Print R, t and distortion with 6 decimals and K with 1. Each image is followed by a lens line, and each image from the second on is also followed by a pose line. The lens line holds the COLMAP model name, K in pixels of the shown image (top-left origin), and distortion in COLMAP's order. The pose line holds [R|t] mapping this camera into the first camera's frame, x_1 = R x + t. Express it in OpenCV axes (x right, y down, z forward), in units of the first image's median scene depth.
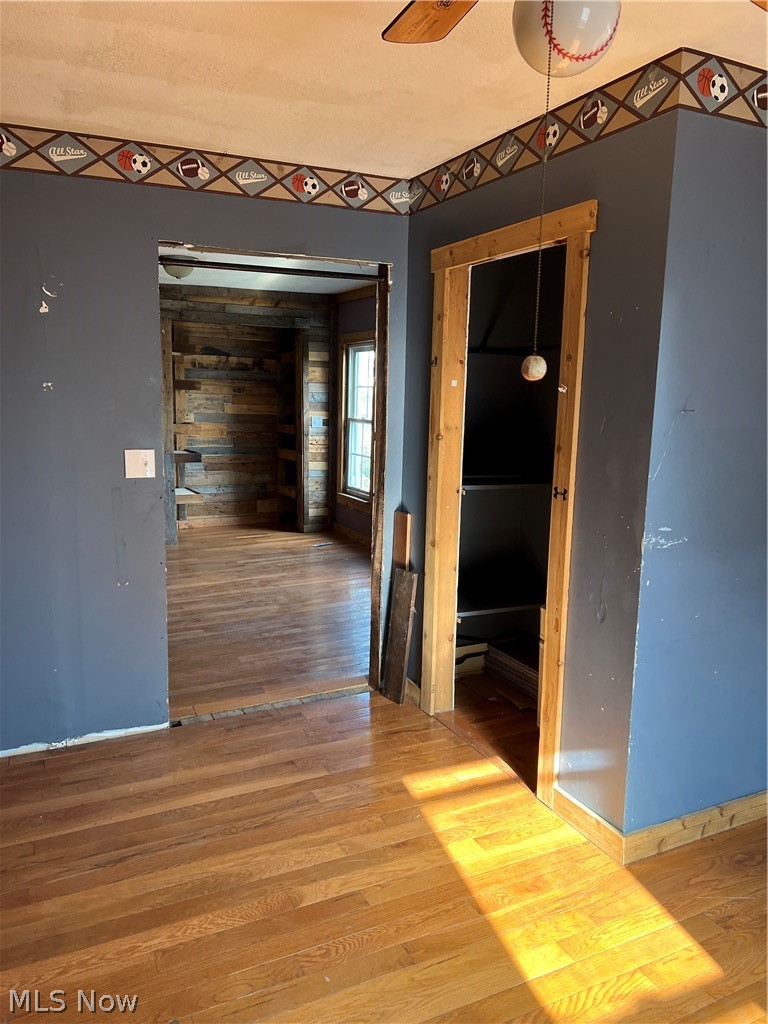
lens RADIAL K [[771.3, 0, 372.8], [0, 771.3, 526.6], [0, 0, 1]] dist [0.044457, -0.051385]
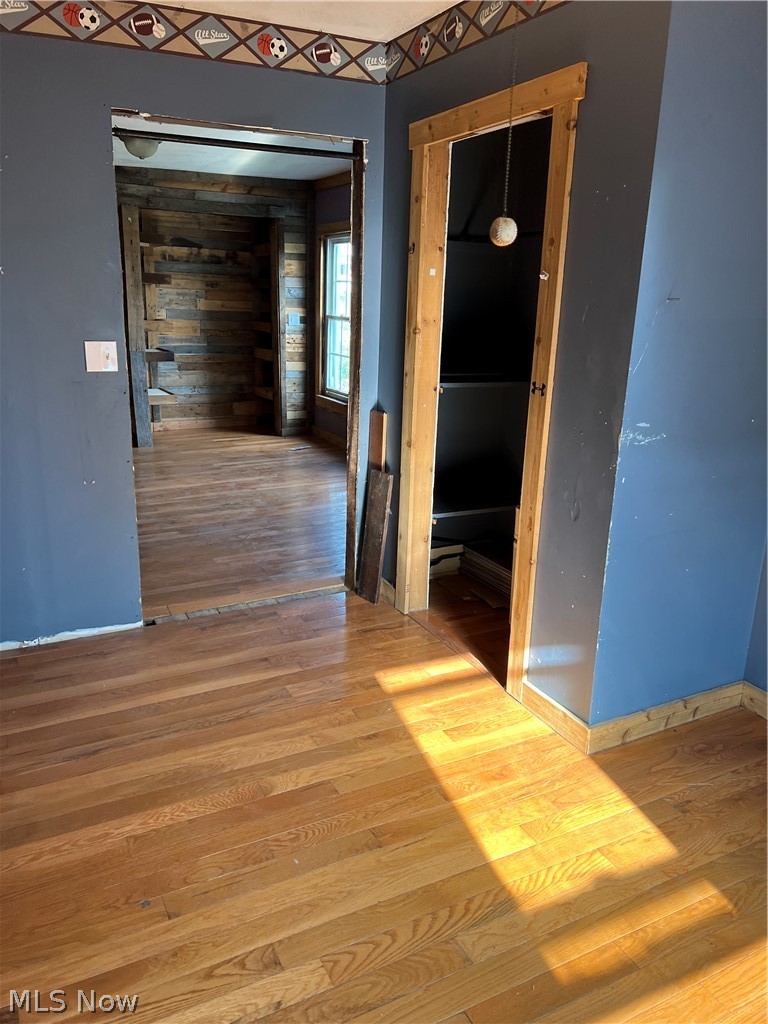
lens RADIAL K [[771.3, 0, 370.5], [0, 771.3, 528.1], [0, 0, 1]] dist [0.044457, -0.051385]
pose [[0.999802, 0.000078, 0.019883, 0.009160], [-0.002532, 0.992350, 0.123434, 0.007622], [-0.019721, -0.123460, 0.992154, 0.015216]]
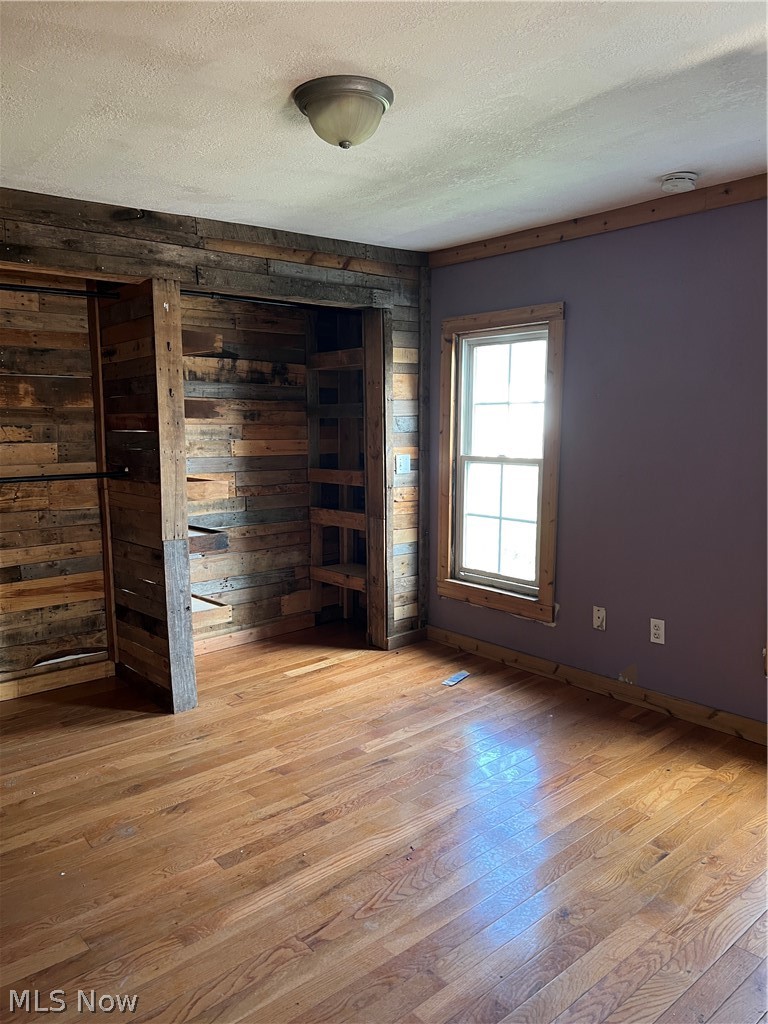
lens RADIAL K [[771.3, 0, 382.0], [0, 771.3, 533.8], [0, 0, 1]] dist [0.044457, -0.051385]
pose [[0.964562, -0.068647, 0.254768, -0.546917], [0.073020, 0.997300, -0.007735, -0.174242], [-0.253550, 0.026064, 0.966971, 0.942352]]
